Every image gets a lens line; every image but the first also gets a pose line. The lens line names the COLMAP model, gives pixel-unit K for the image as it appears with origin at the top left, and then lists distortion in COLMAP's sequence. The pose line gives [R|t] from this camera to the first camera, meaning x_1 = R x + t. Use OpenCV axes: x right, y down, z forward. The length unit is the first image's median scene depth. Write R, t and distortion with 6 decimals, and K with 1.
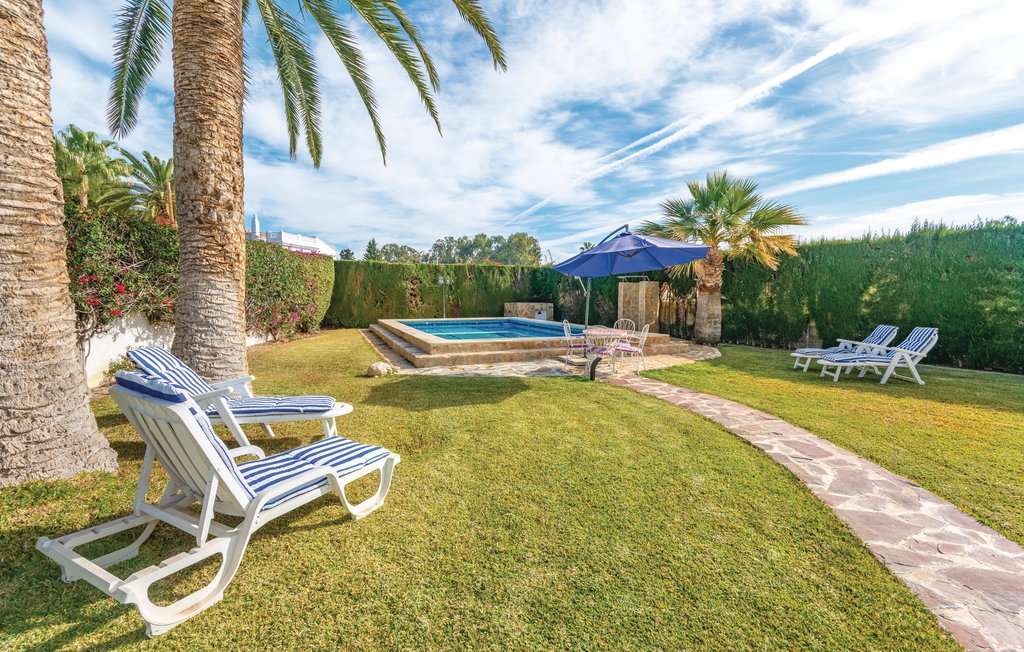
lens RADIAL K [[457.5, 0, 521.7], [0, 457.5, 303.2], [0, 0, 1]] dist [0.022176, 0.000236]
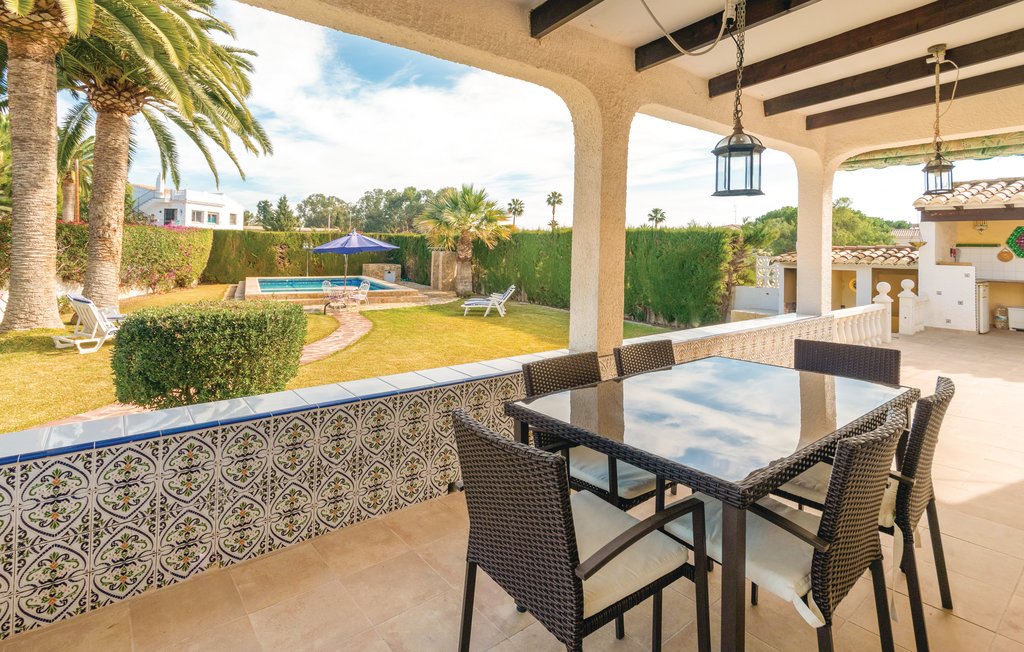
lens RADIAL K [[476.2, 0, 499.0], [0, 476.2, 222.7], [0, 0, 1]] dist [0.029279, -0.000298]
pose [[0.996532, 0.020367, 0.080683, 0.380065], [-0.014405, 0.997170, -0.073791, -0.037201], [-0.081958, 0.072373, 0.994005, -0.548772]]
